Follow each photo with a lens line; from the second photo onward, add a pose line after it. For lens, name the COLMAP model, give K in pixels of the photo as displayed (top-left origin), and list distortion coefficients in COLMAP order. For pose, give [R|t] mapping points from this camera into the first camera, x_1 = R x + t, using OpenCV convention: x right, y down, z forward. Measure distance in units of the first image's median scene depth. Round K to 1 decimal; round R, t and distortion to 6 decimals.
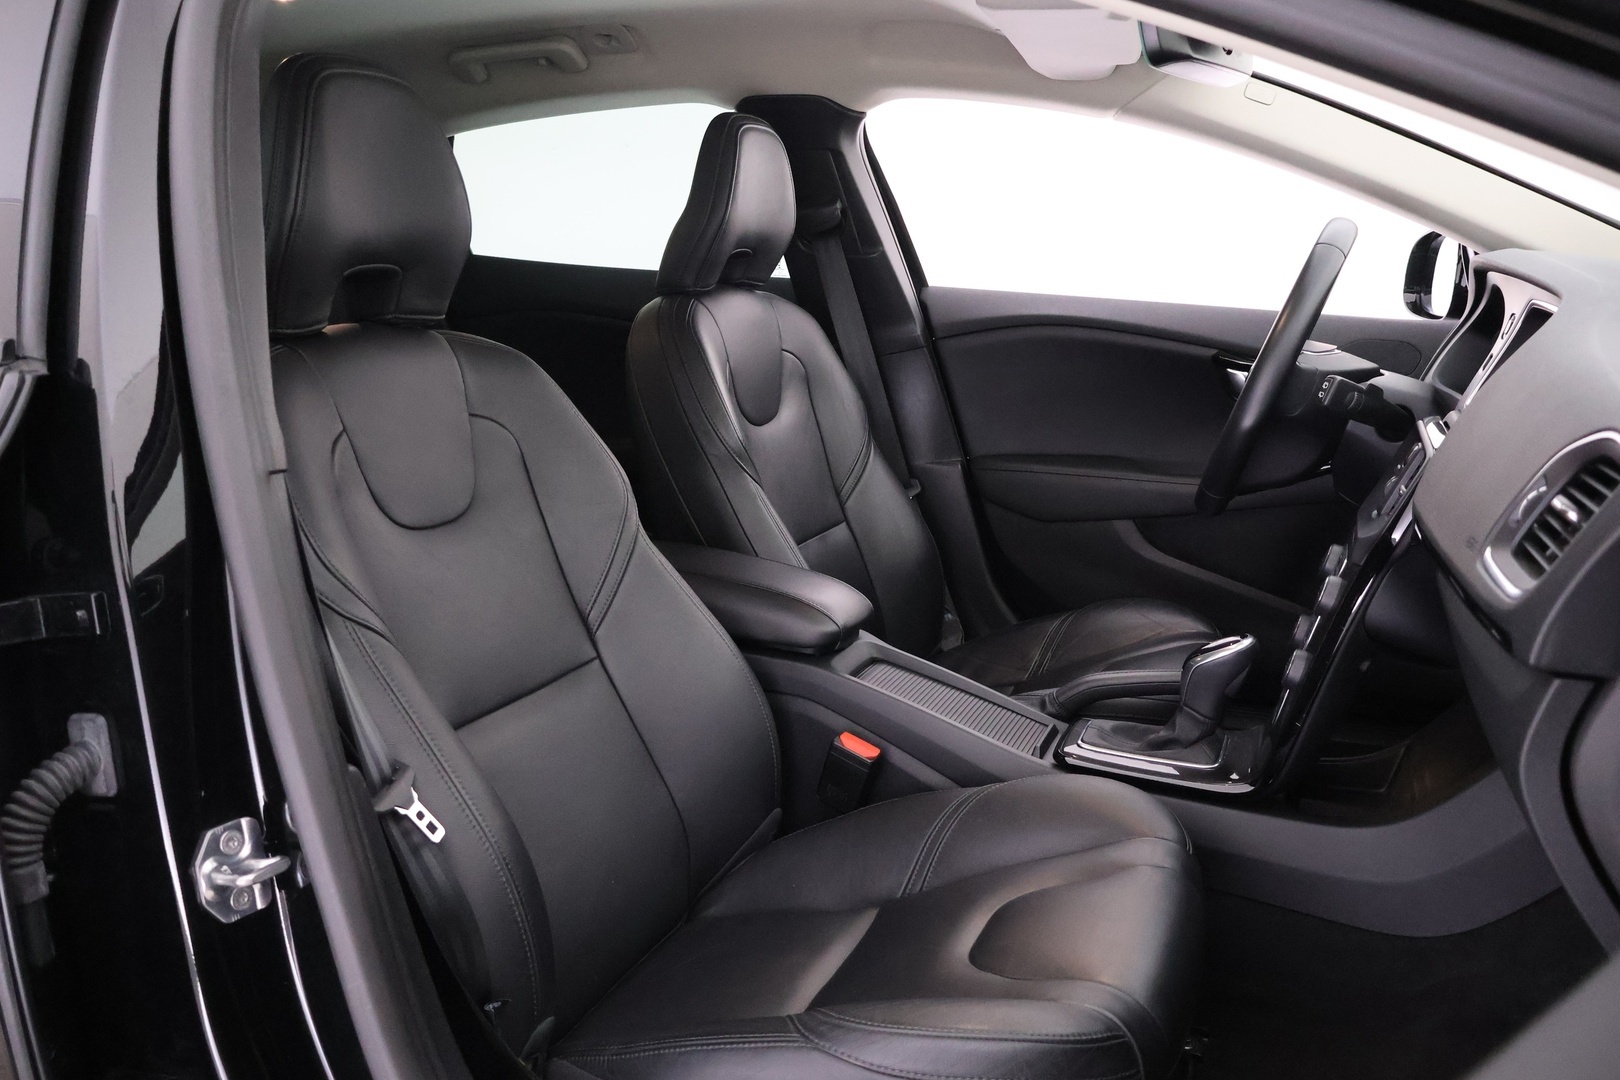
lens RADIAL K [[1343.7, 0, 810.0], [0, 1343.7, 540.0], [0, 0, 1]] dist [-0.046531, 0.002270]
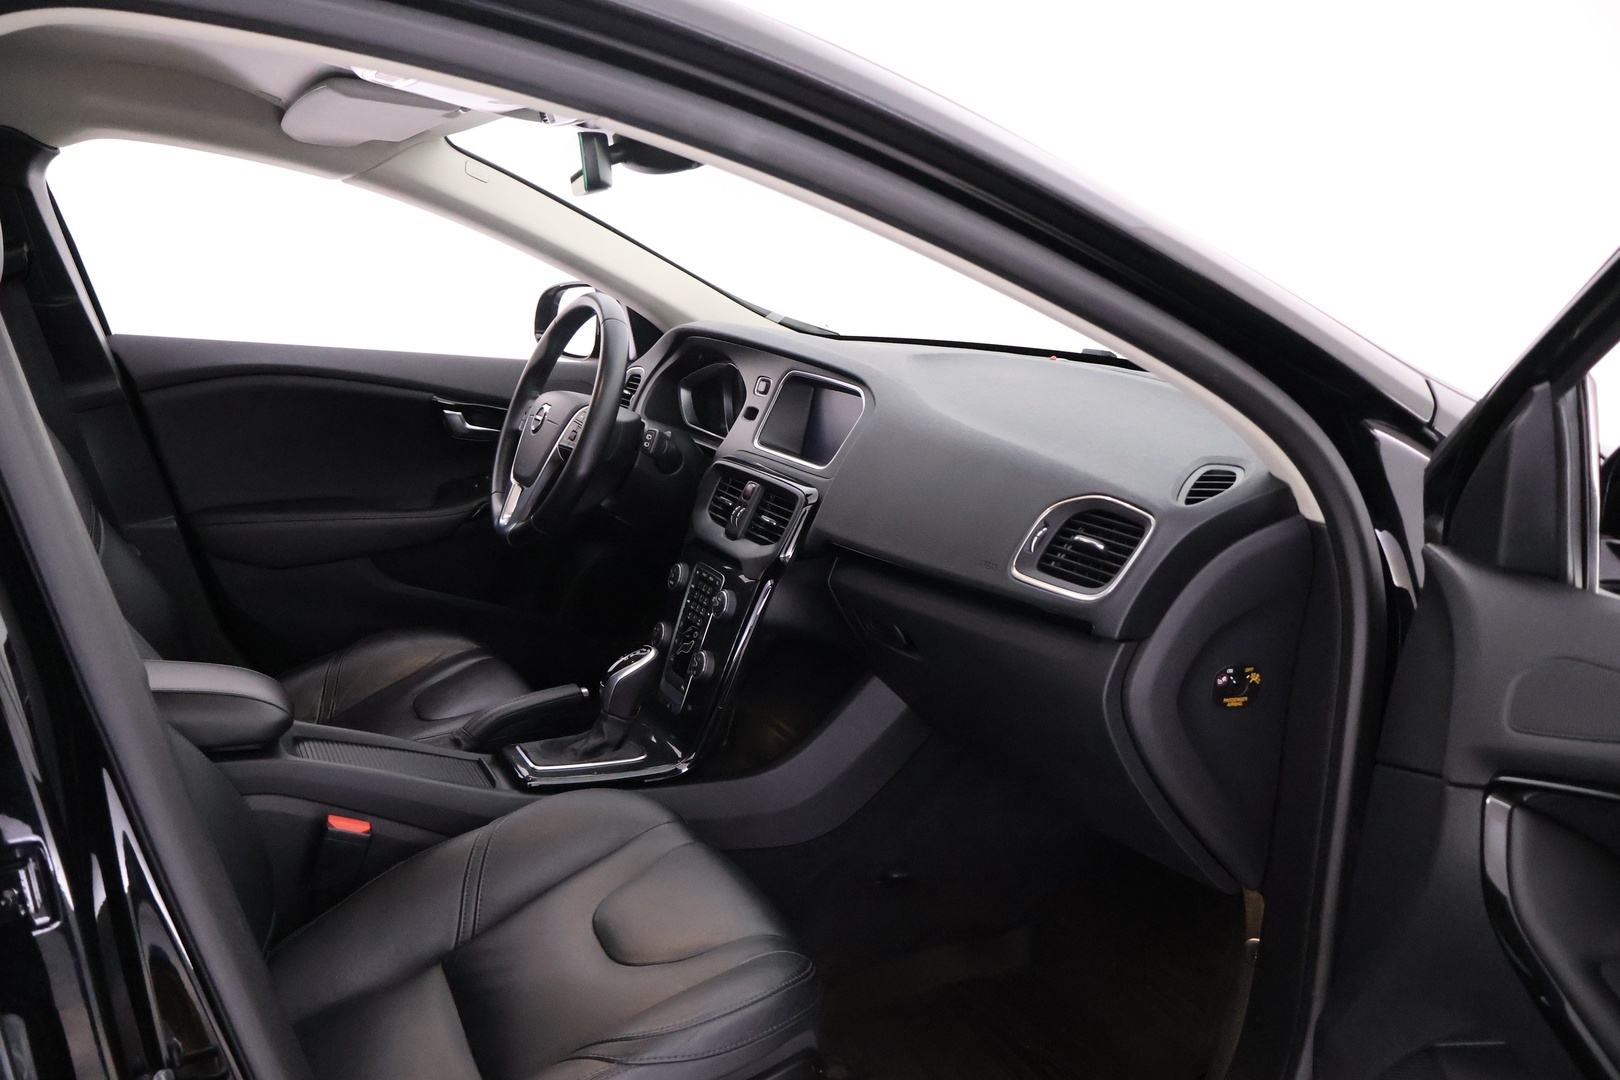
lens RADIAL K [[1343.7, 0, 810.0], [0, 1343.7, 540.0], [0, 0, 1]] dist [-0.046531, 0.002270]
pose [[0.645230, -0.122224, 0.754148, -0.340730], [0.108963, 0.991751, 0.067507, -0.064920], [-0.756178, 0.038617, 0.653225, 0.051632]]
